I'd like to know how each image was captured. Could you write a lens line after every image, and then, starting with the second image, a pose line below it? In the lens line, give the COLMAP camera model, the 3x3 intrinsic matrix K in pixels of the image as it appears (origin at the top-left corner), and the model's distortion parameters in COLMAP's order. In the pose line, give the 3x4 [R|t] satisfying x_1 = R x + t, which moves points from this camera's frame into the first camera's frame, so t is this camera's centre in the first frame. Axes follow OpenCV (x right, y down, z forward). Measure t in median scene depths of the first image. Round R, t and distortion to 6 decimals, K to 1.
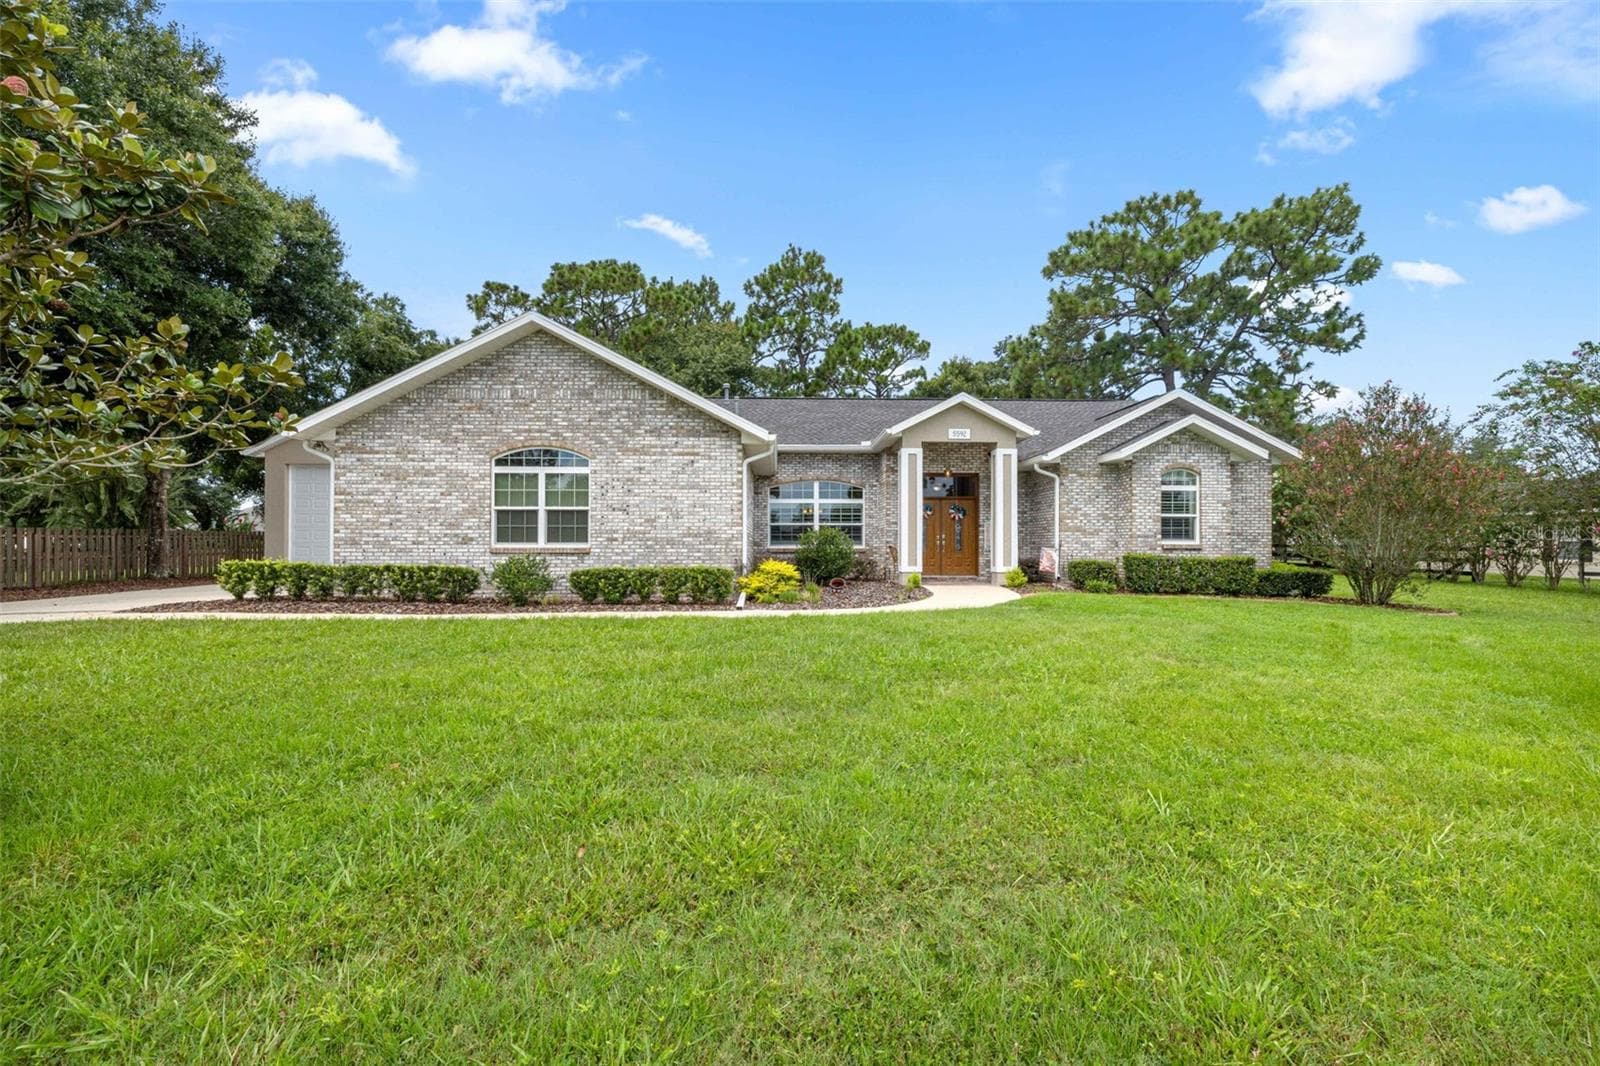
lens RADIAL K [[679.5, 0, 799.1], [0, 679.5, 542.7], [0, 0, 1]] dist [0.012918, 0.000500]
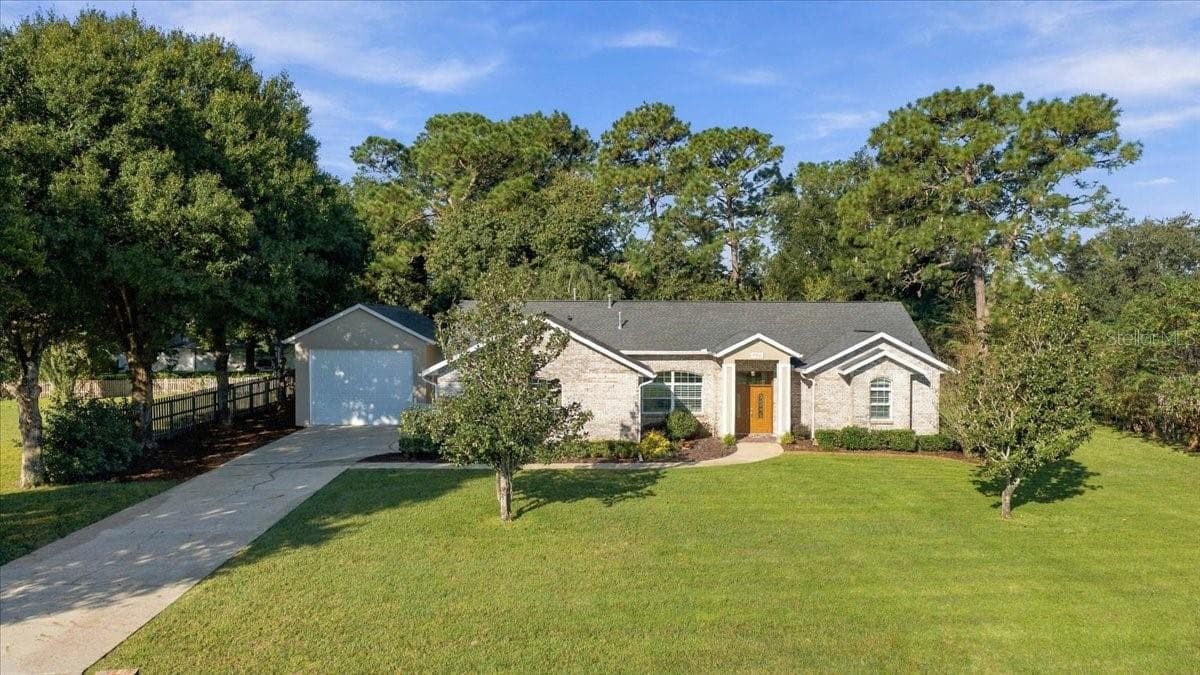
lens RADIAL K [[877.6, 0, 600.0], [0, 877.6, 337.5], [0, 0, 1]] dist [-0.012190, -0.004976]
pose [[0.999249, 0.004066, -0.038528, -0.080243], [-0.003366, 0.999829, 0.018194, -0.252672], [0.038595, -0.018050, 0.999092, -1.286981]]
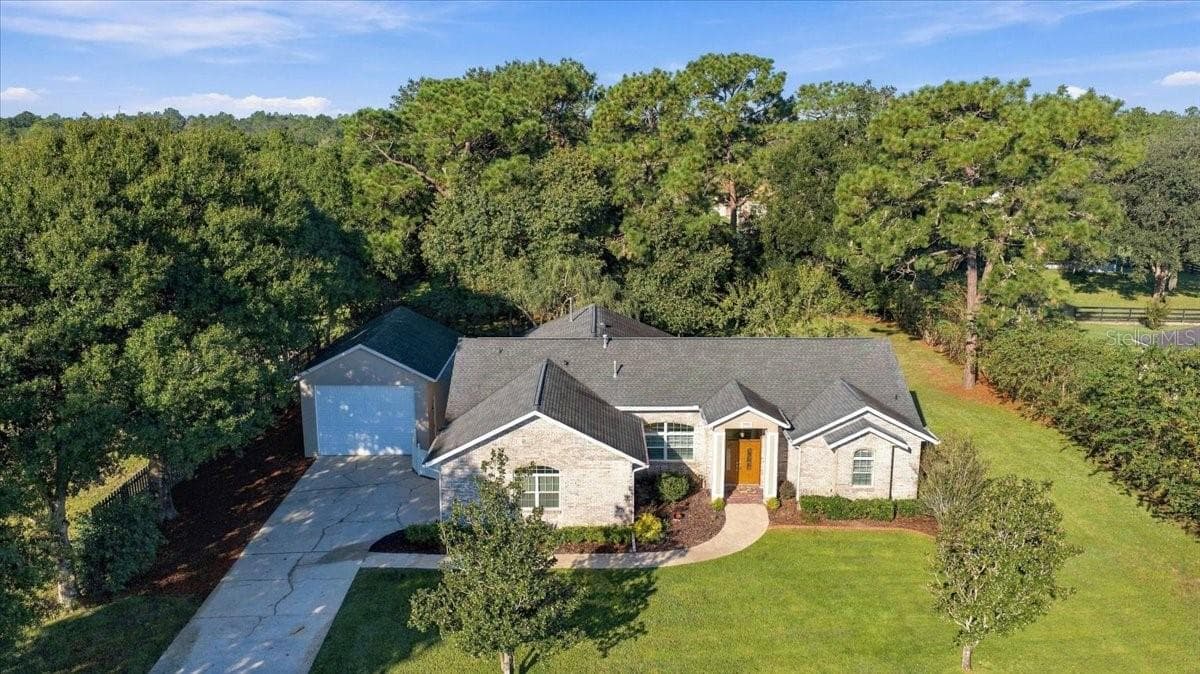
lens RADIAL K [[877.6, 0, 600.0], [0, 877.6, 337.0], [0, 0, 1]] dist [-0.012190, -0.004976]
pose [[0.999364, 0.006803, -0.034996, -0.074642], [-0.000395, 0.983675, 0.179956, -0.832978], [0.035649, -0.179828, 0.983052, -1.299201]]
